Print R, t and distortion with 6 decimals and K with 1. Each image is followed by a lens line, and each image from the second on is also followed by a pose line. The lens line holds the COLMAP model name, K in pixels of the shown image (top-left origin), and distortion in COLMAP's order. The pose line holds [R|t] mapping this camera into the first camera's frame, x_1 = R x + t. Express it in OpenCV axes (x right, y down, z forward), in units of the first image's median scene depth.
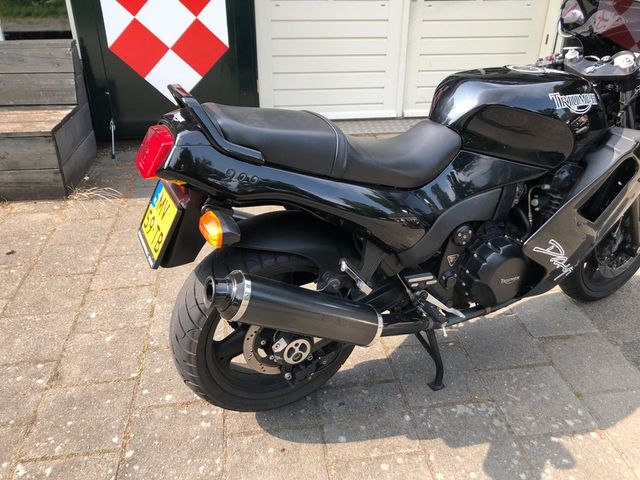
lens RADIAL K [[518.4, 0, 322.4], [0, 518.4, 234.4], [0, 0, 1]] dist [0.022980, -0.010806]
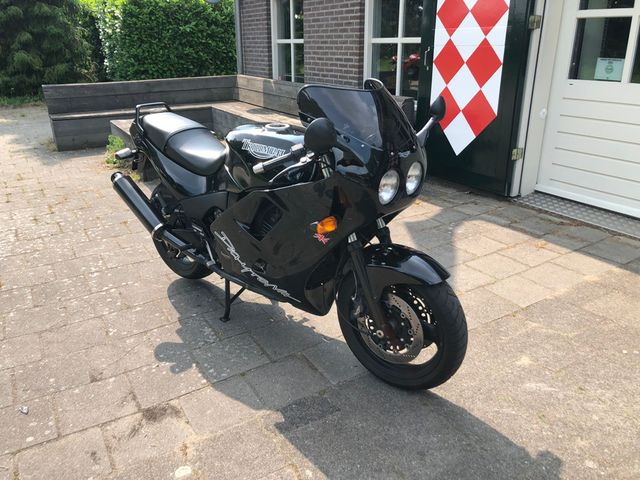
lens RADIAL K [[518.4, 0, 319.1], [0, 518.4, 237.5], [0, 0, 1]] dist [0.022980, -0.010806]
pose [[0.368782, 0.320938, -0.872352, 1.723392], [-0.415235, 0.896534, 0.154295, -0.298803], [0.831613, 0.305330, 0.463890, 0.501217]]
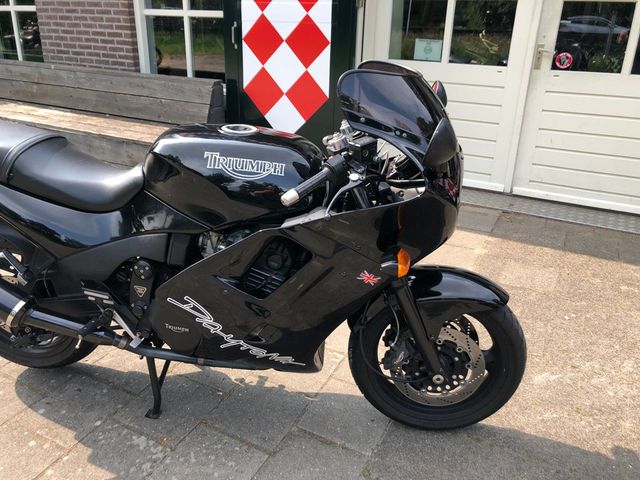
lens RADIAL K [[518.4, 0, 325.2], [0, 518.4, 235.4], [0, 0, 1]] dist [0.022980, -0.010806]
pose [[0.808498, 0.238811, -0.537866, 1.067512], [-0.289334, 0.957177, -0.009932, -0.153767], [0.512461, 0.163653, 0.842972, 0.267699]]
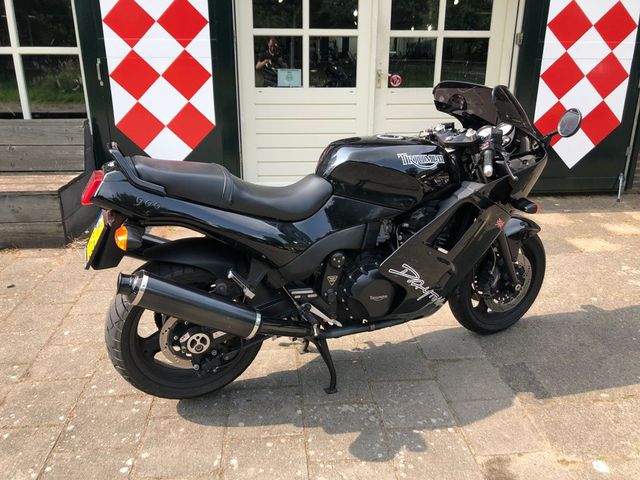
lens RADIAL K [[518.4, 0, 318.2], [0, 518.4, 239.5], [0, 0, 1]] dist [0.022980, -0.010806]
pose [[0.998352, 0.015540, -0.055251, 0.276069], [-0.023056, 0.990149, -0.138104, 0.122532], [0.052561, 0.139150, 0.988875, -0.267007]]
